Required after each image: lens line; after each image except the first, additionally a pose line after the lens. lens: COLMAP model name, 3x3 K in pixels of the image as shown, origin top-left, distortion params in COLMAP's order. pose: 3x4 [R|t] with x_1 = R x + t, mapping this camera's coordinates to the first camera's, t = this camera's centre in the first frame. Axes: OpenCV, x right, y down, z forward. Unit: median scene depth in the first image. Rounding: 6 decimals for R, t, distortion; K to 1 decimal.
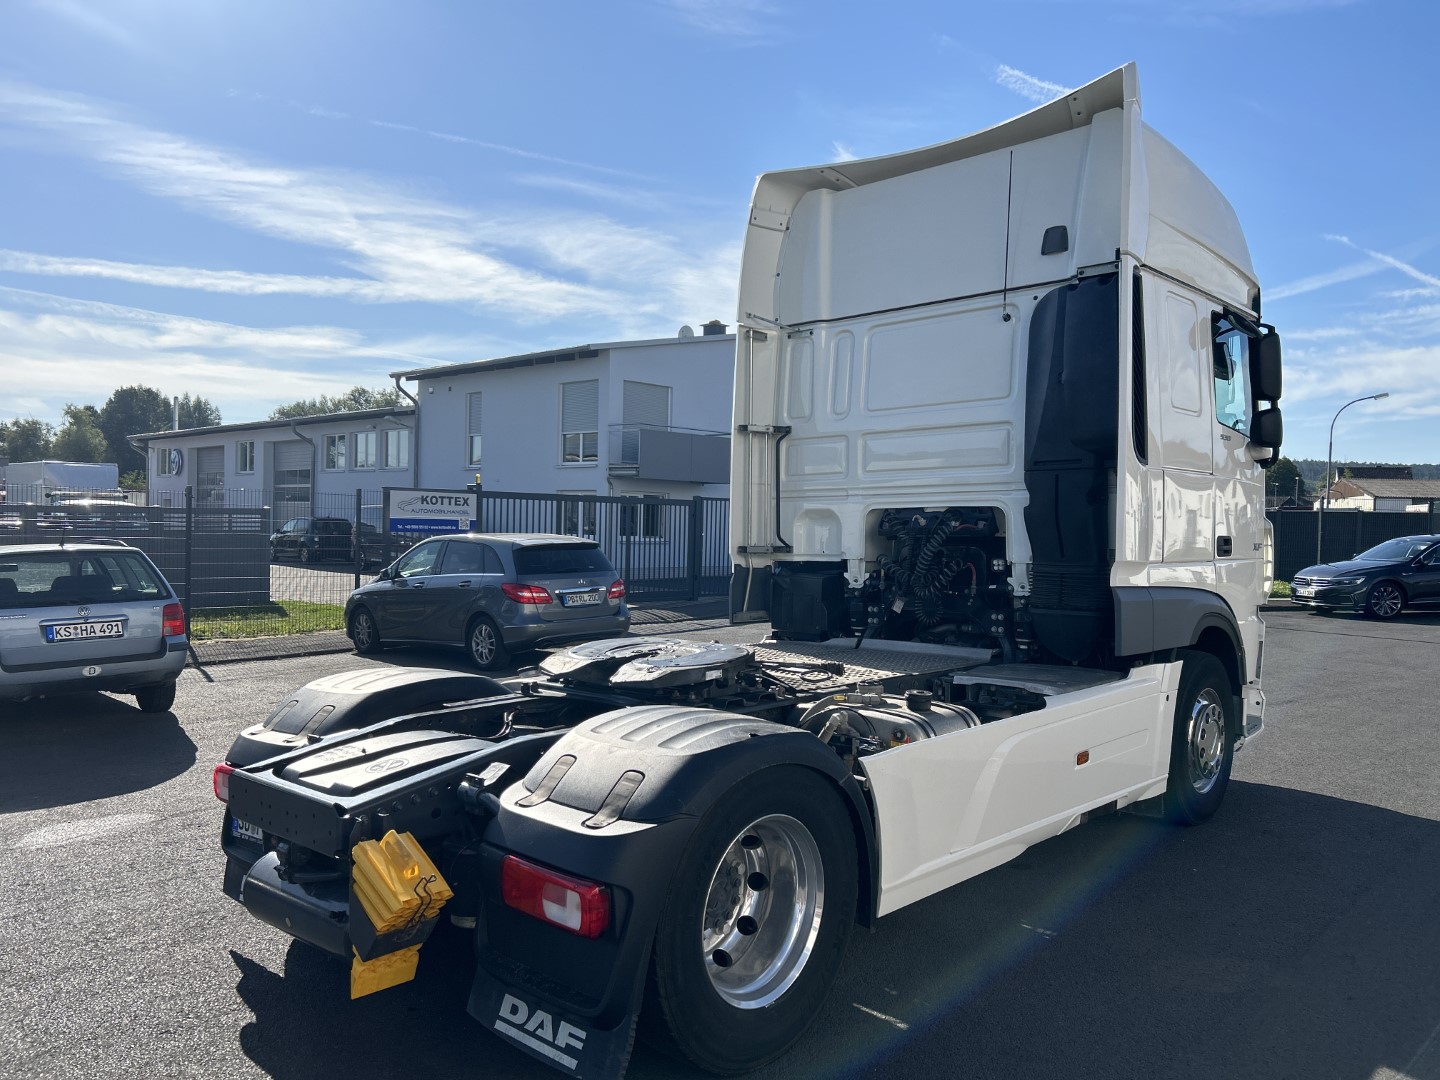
lens RADIAL K [[1076.1, 0, 697.2], [0, 1076.1, 533.0], [0, 0, 1]] dist [0.092376, -0.132279]
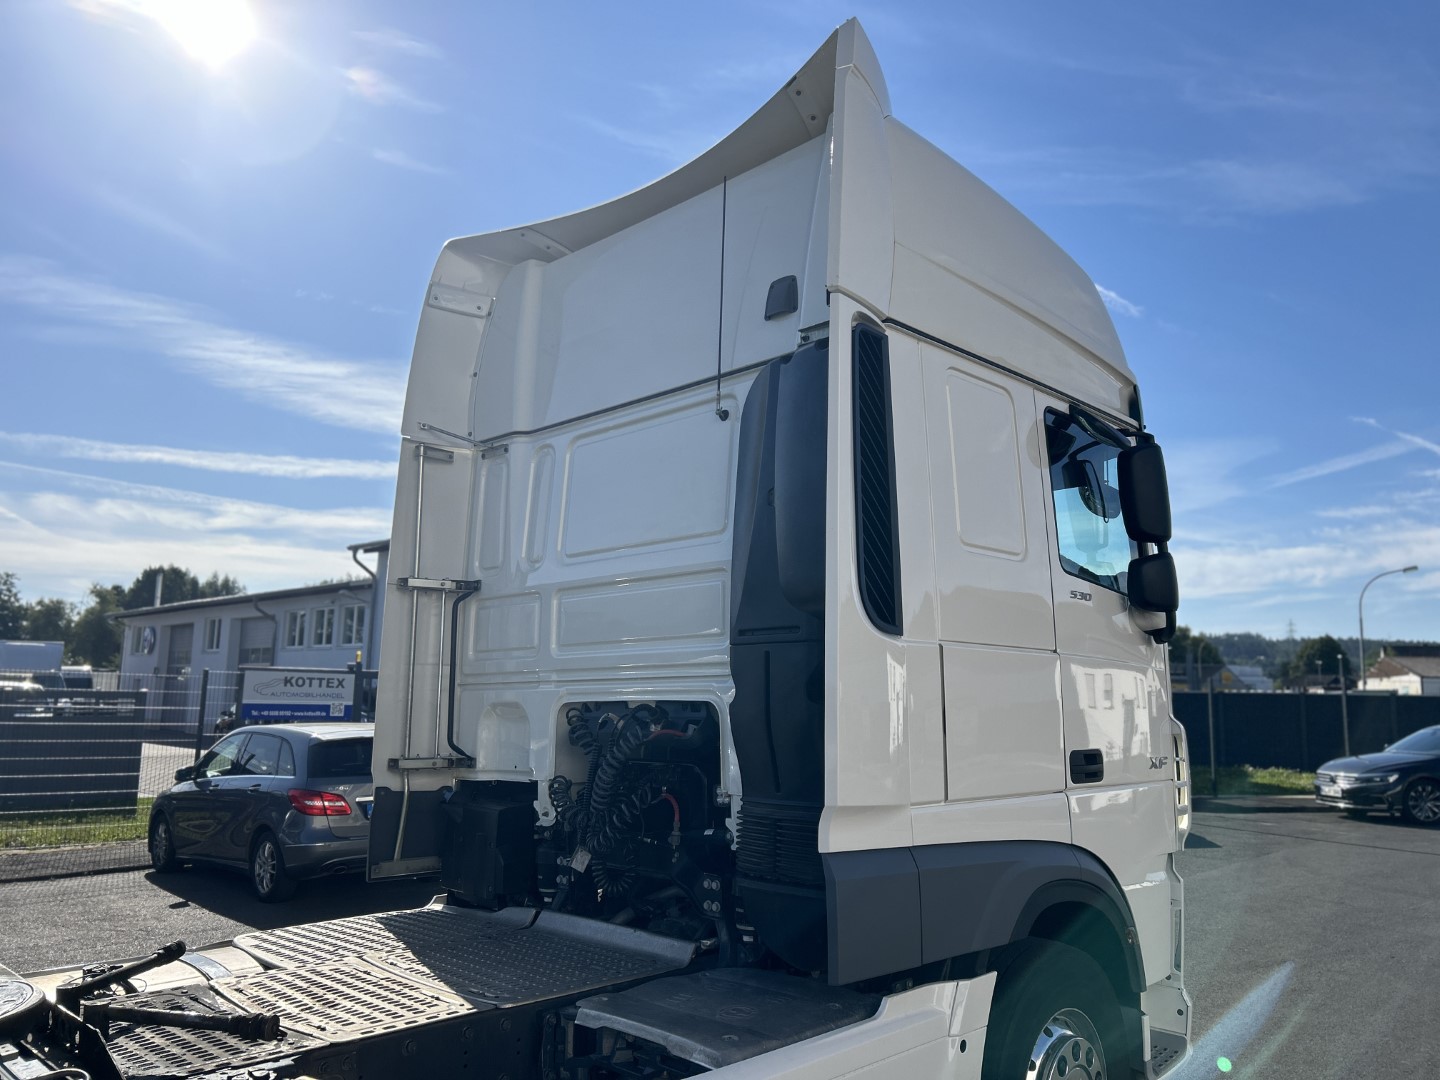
lens RADIAL K [[1076.1, 0, 697.2], [0, 1076.1, 533.0], [0, 0, 1]] dist [0.092376, -0.132279]
pose [[0.999557, -0.003854, -0.029510, 0.250847], [-0.000987, 0.986739, -0.162309, -0.016842], [0.029744, 0.162267, 0.986299, 0.314954]]
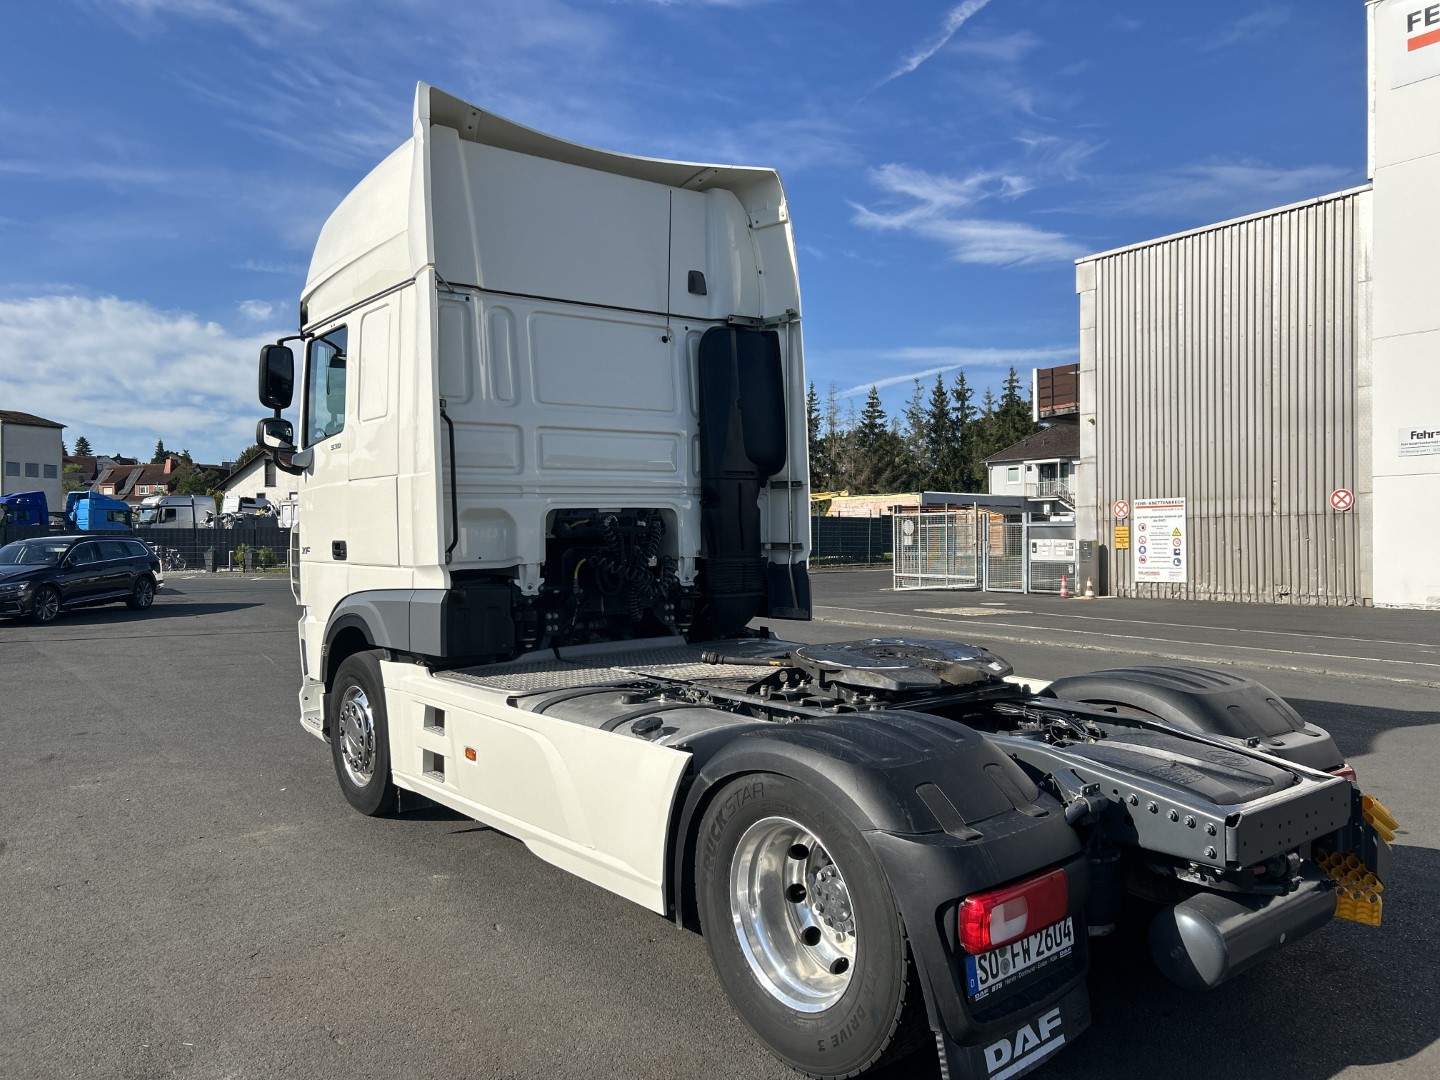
lens RADIAL K [[1076.1, 0, 697.2], [0, 1076.1, 533.0], [0, 0, 1]] dist [0.092376, -0.132279]
pose [[0.162409, -0.012846, 0.986640, -0.703211], [0.016811, 0.999806, 0.010251, -0.008199], [-0.986580, 0.014921, 0.162594, 0.689467]]
